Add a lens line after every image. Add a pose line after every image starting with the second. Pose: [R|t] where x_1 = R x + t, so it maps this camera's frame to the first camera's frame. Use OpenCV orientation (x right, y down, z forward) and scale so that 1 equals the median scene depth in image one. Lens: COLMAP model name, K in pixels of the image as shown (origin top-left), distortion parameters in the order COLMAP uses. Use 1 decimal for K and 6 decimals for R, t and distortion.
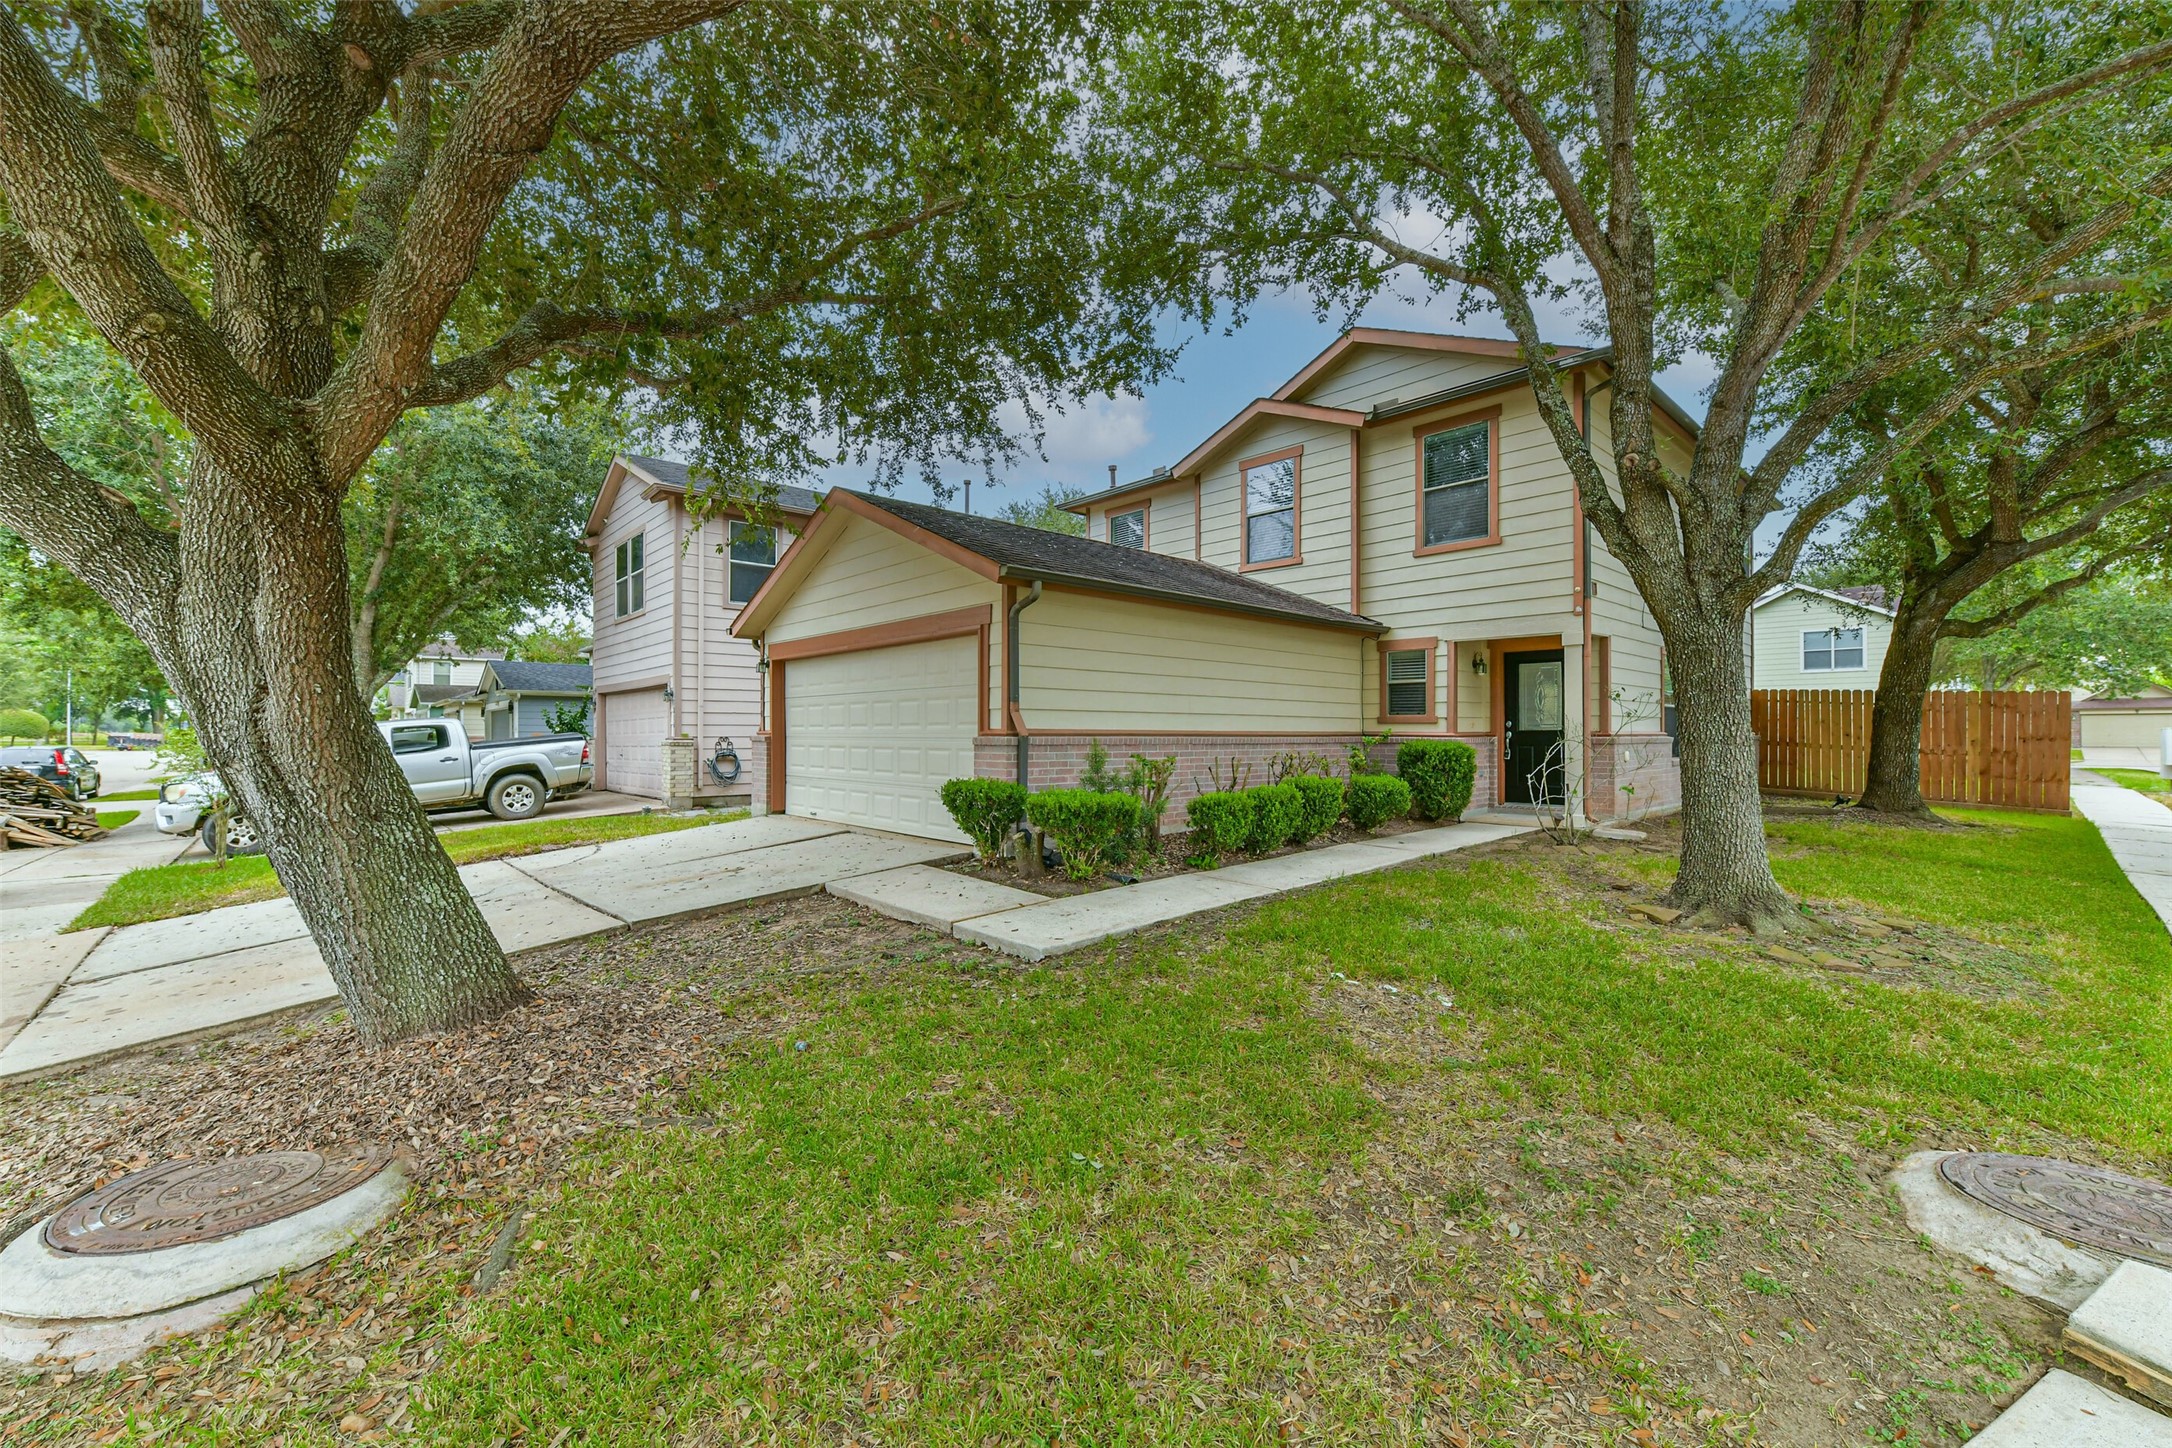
lens RADIAL K [[882.0, 0, 1089.4], [0, 882.0, 724.9], [0, 0, 1]] dist [0.026495, -0.011298]
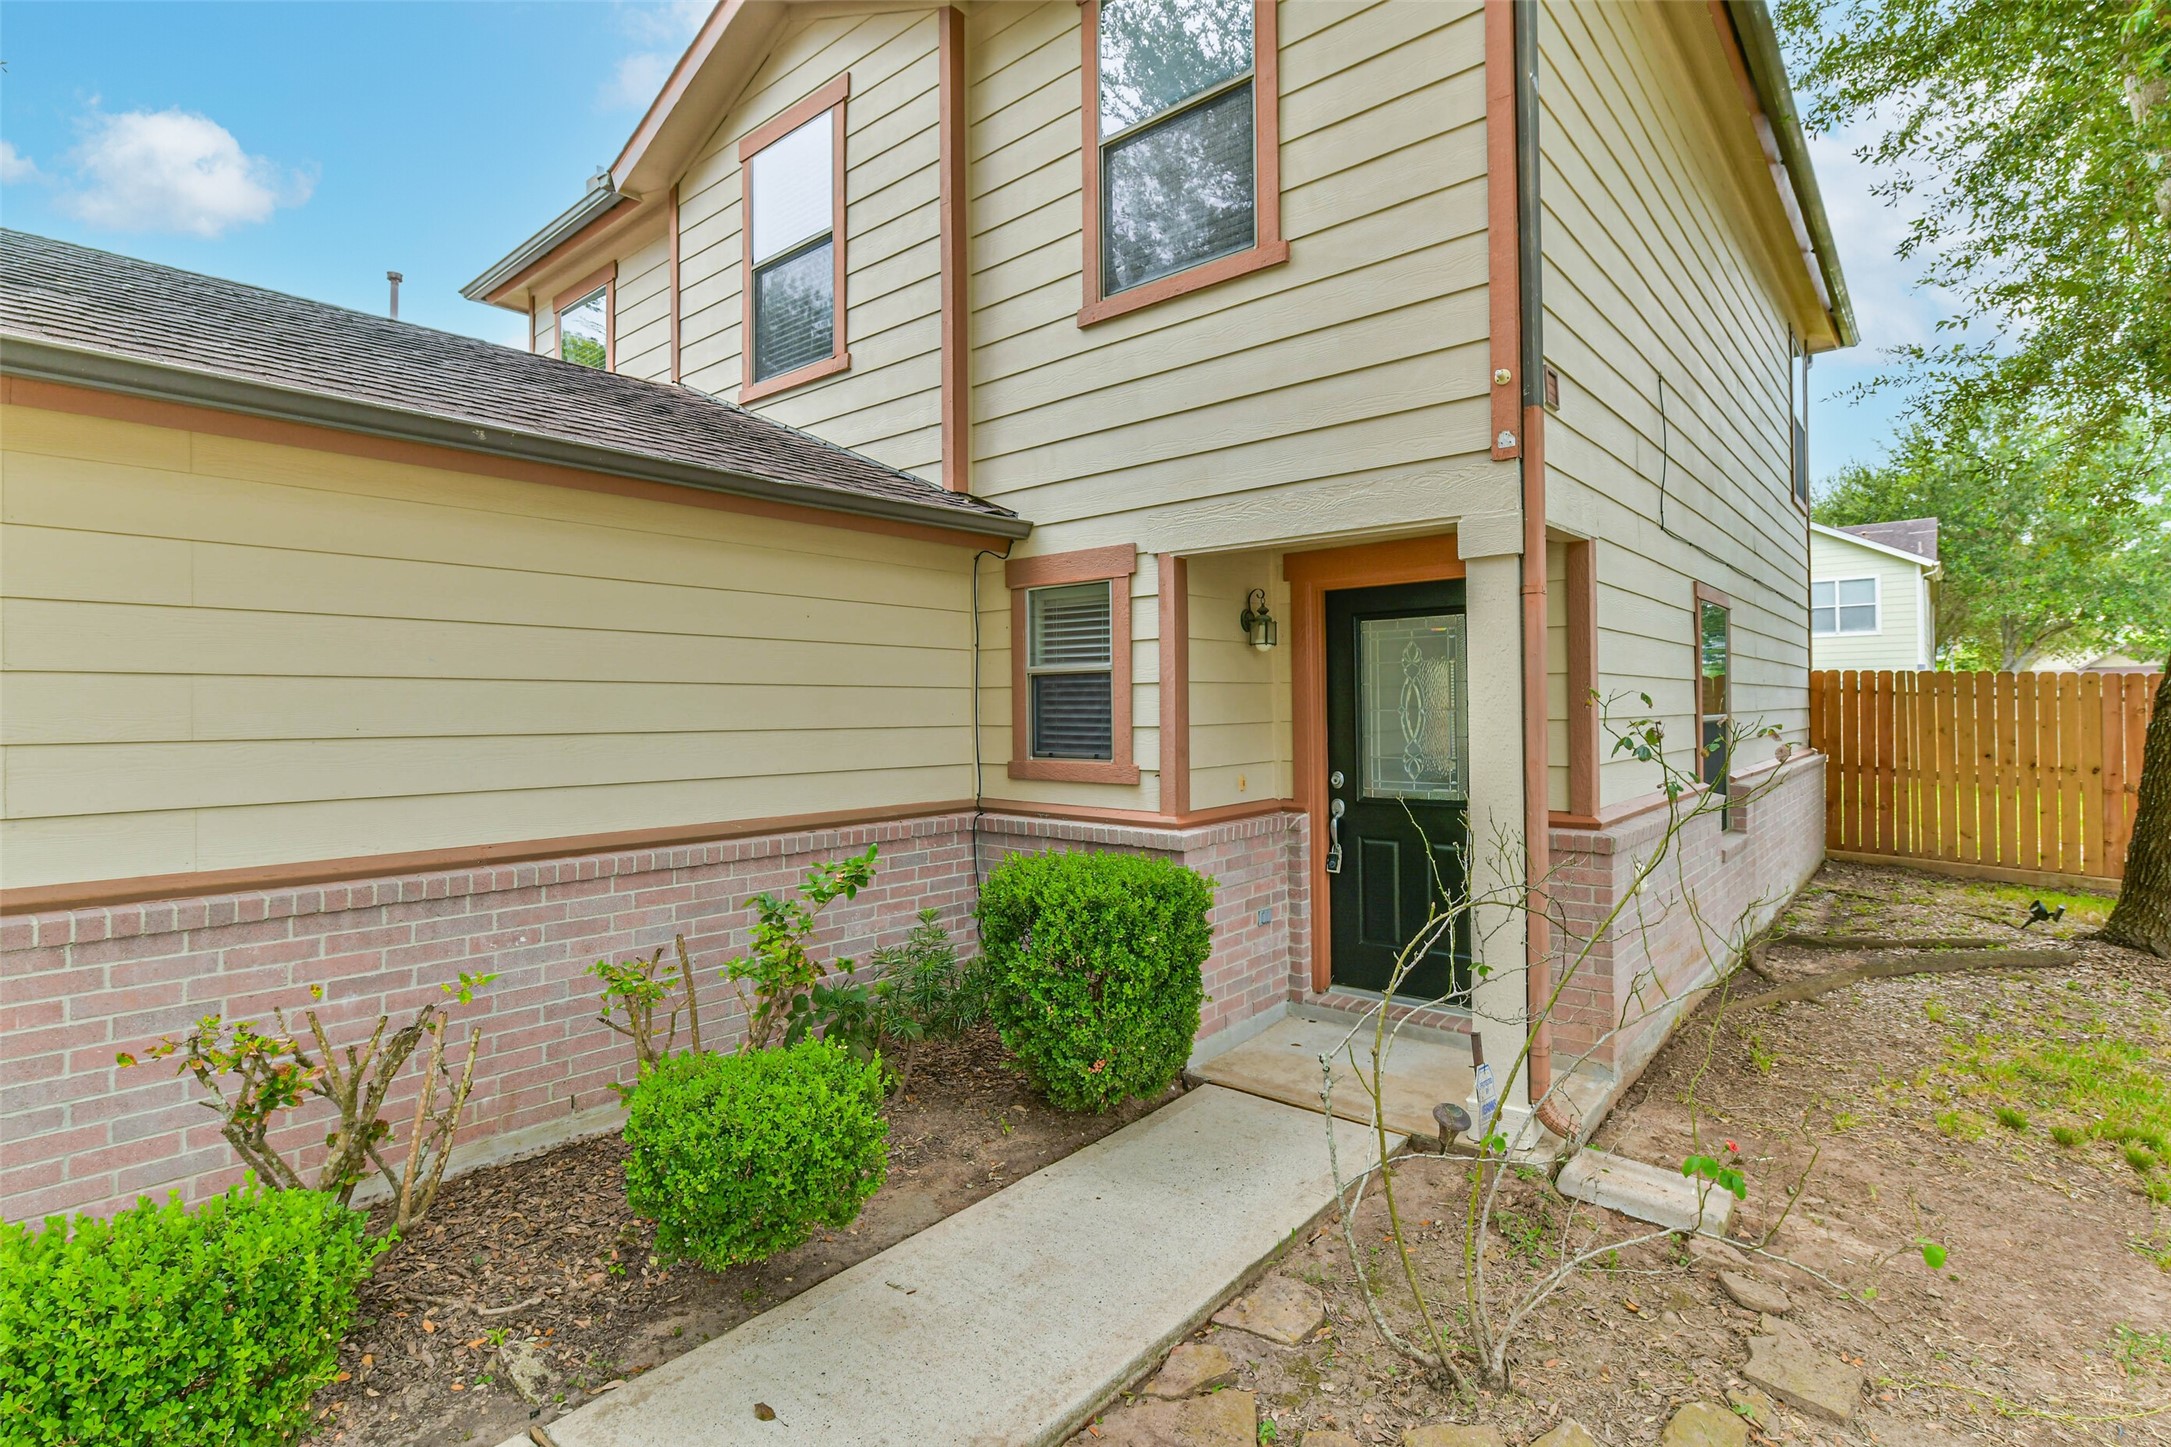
lens RADIAL K [[1045.0, 0, 1062.2], [0, 1045.0, 693.7], [0, 0, 1]] dist [-0.000552, -0.000102]
pose [[0.995432, -0.008056, 0.095129, 0.317390], [0.008639, 0.999946, -0.005713, -0.036367], [-0.095078, 0.006509, 0.995449, 0.573763]]
